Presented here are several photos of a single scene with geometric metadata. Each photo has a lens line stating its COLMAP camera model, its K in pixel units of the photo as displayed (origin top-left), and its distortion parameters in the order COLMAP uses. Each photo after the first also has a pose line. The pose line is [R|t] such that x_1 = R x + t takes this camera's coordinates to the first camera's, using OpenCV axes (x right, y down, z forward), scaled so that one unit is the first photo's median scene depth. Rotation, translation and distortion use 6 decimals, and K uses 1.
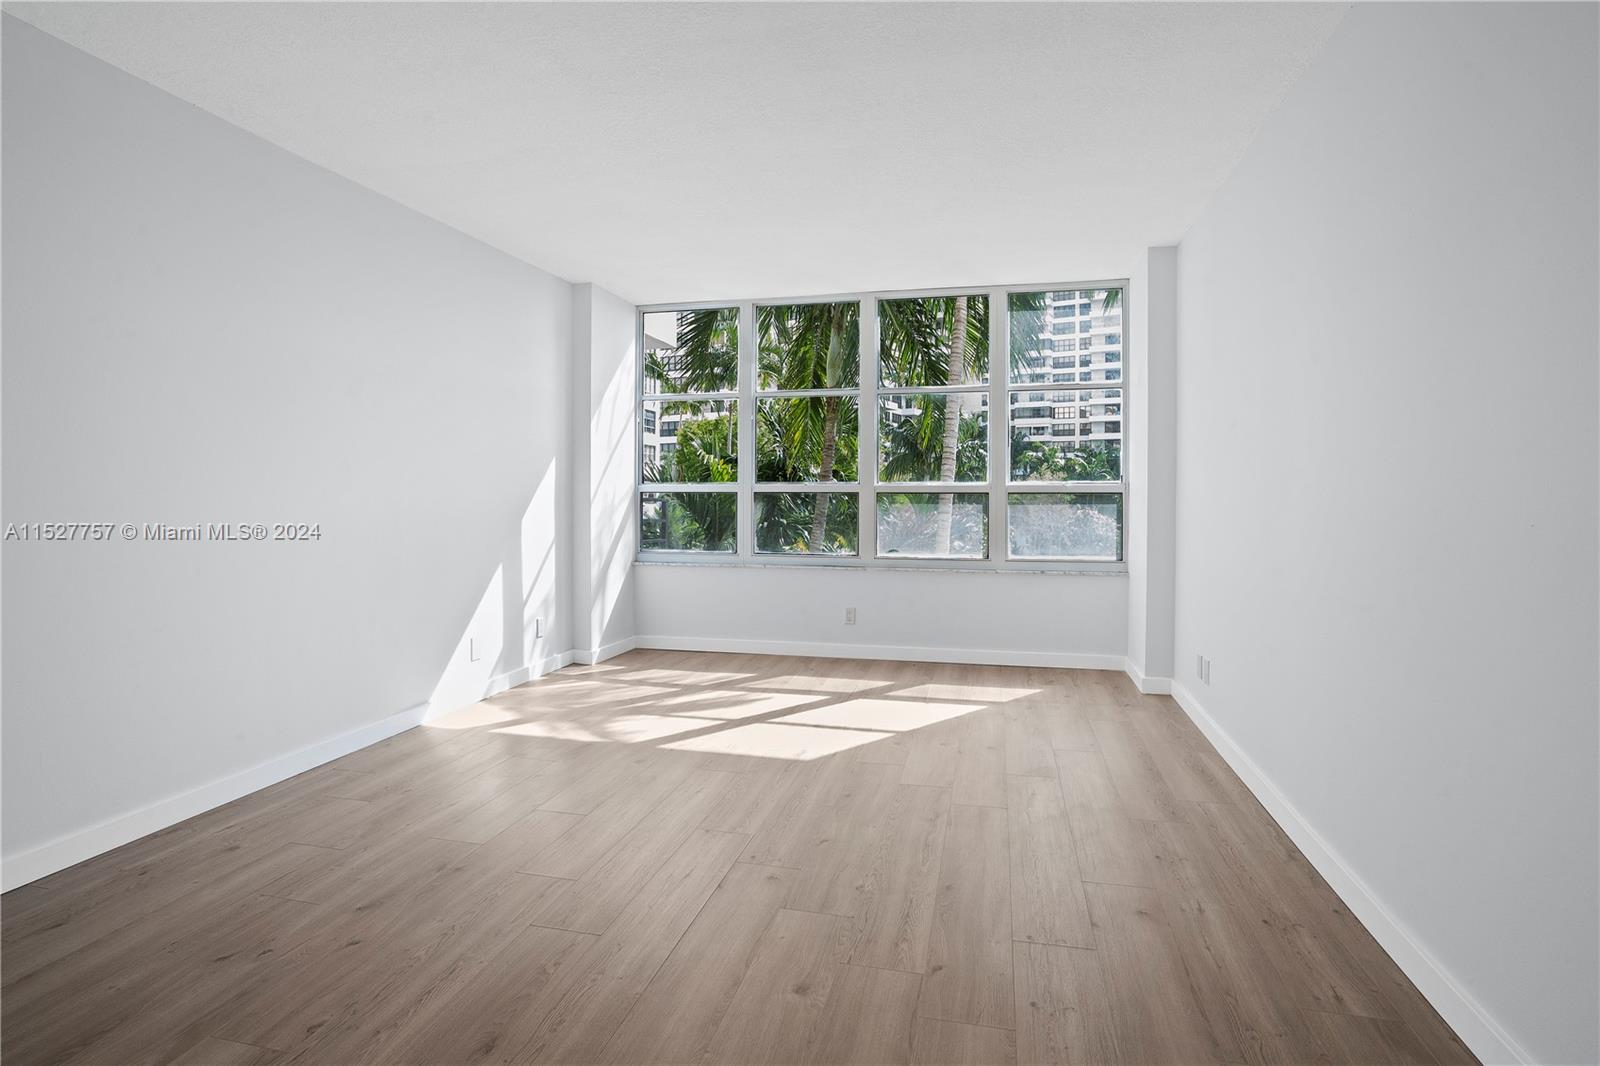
lens RADIAL K [[796.5, 0, 803.9], [0, 796.5, 515.4], [0, 0, 1]] dist [-0.032727, 0.001116]
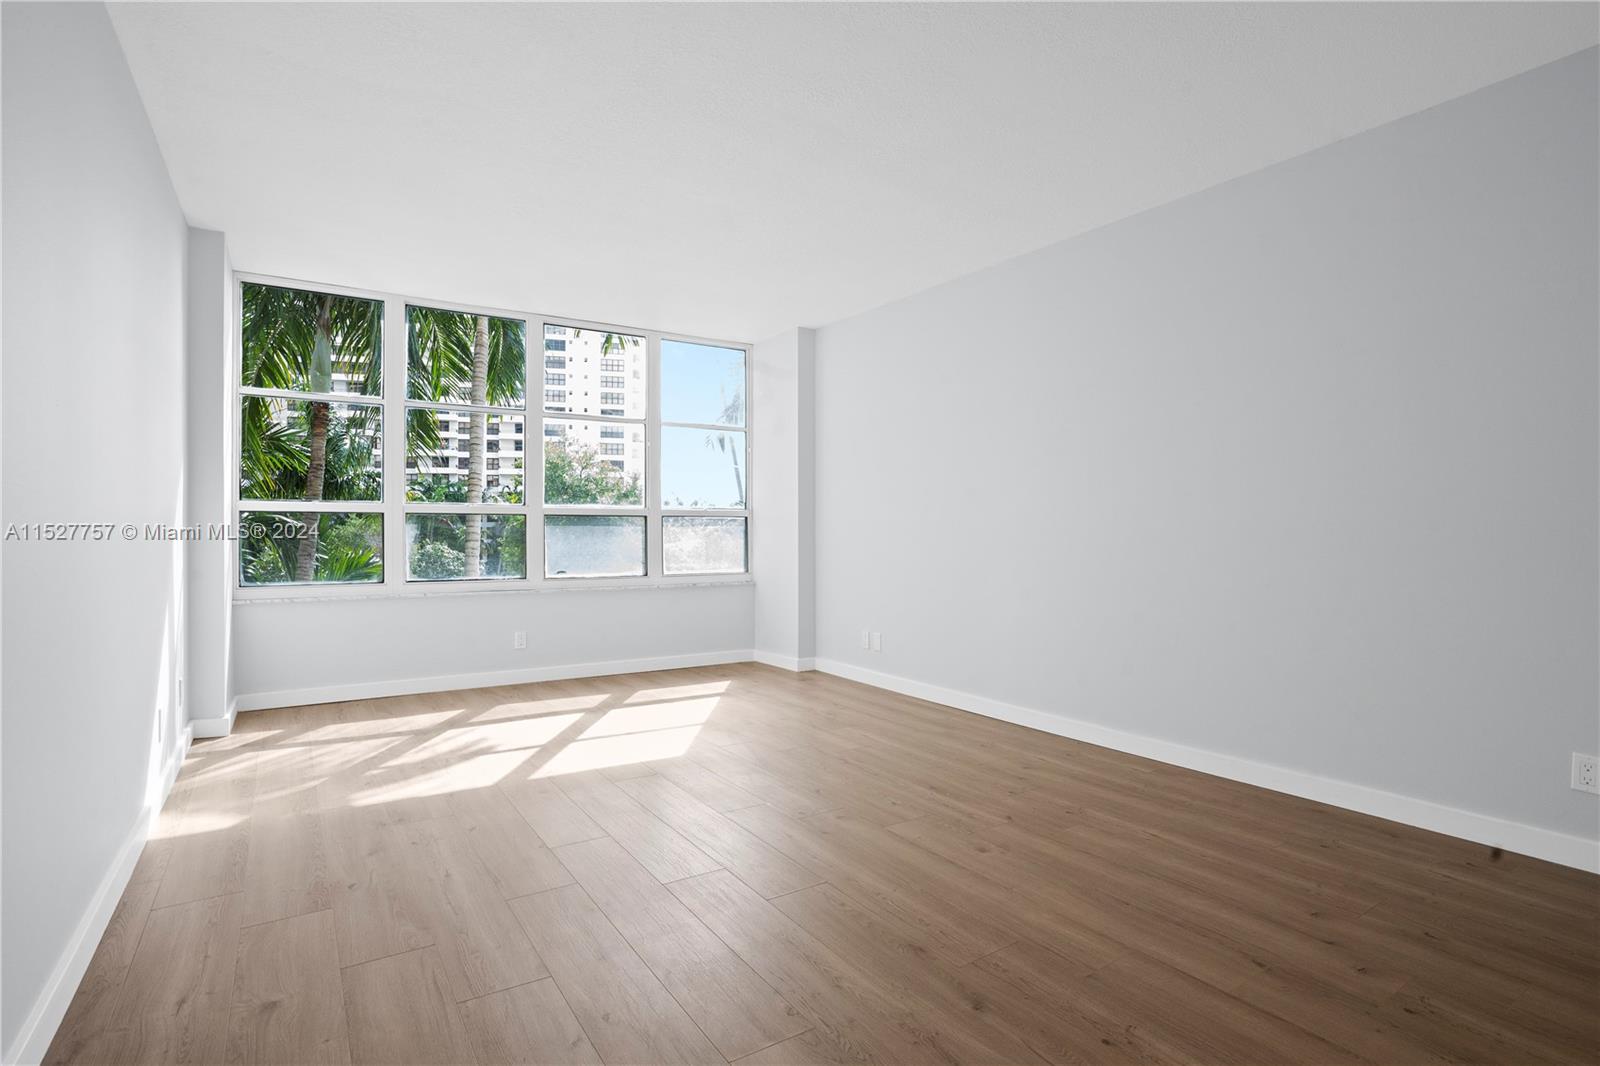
lens RADIAL K [[808.8, 0, 800.0], [0, 808.8, 533.0], [0, 0, 1]] dist [-0.059183, 0.026652]
pose [[0.675606, -0.003331, 0.737256, -0.476158], [0.011726, 0.999912, -0.006228, 0.005743], [-0.737170, 0.012853, 0.675585, 0.084095]]
